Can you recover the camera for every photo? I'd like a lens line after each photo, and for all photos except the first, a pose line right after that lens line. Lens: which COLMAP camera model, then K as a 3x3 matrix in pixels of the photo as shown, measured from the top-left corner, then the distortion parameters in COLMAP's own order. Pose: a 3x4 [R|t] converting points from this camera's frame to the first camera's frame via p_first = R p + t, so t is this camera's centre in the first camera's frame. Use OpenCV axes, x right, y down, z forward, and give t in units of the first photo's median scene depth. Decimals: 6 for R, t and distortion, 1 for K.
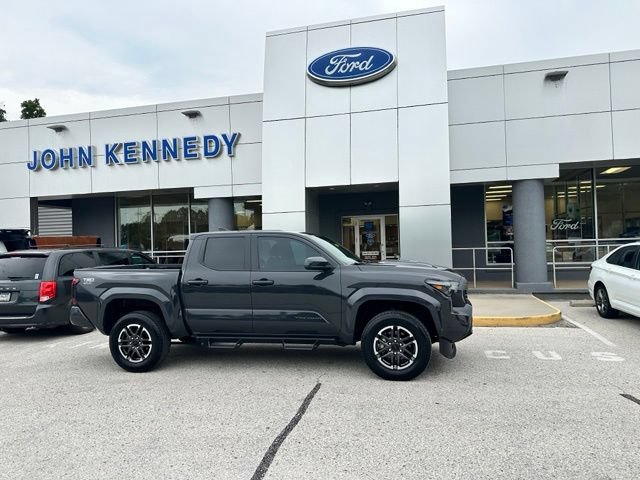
lens RADIAL K [[447.9, 0, 323.4], [0, 447.9, 246.7], [0, 0, 1]] dist [0.061775, -0.087968]
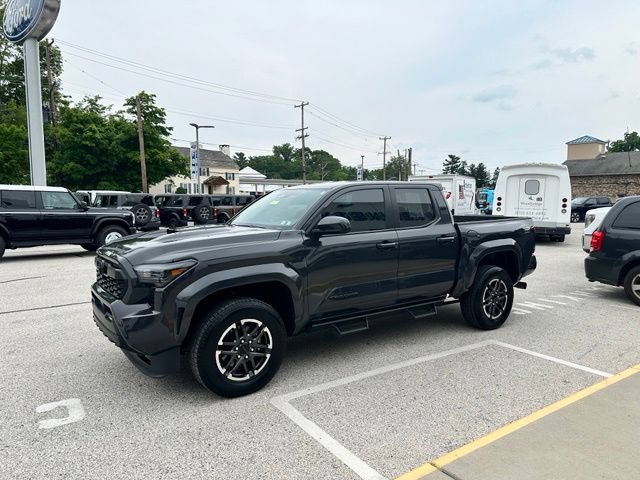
lens RADIAL K [[447.0, 0, 317.1], [0, 447.0, 242.4], [0, 0, 1]] dist [0.071705, -0.101819]
pose [[-0.670525, 0.098771, -0.735283, 0.297587], [0.022429, 0.993344, 0.112983, -0.010359], [0.741548, 0.059266, -0.668277, 0.845685]]
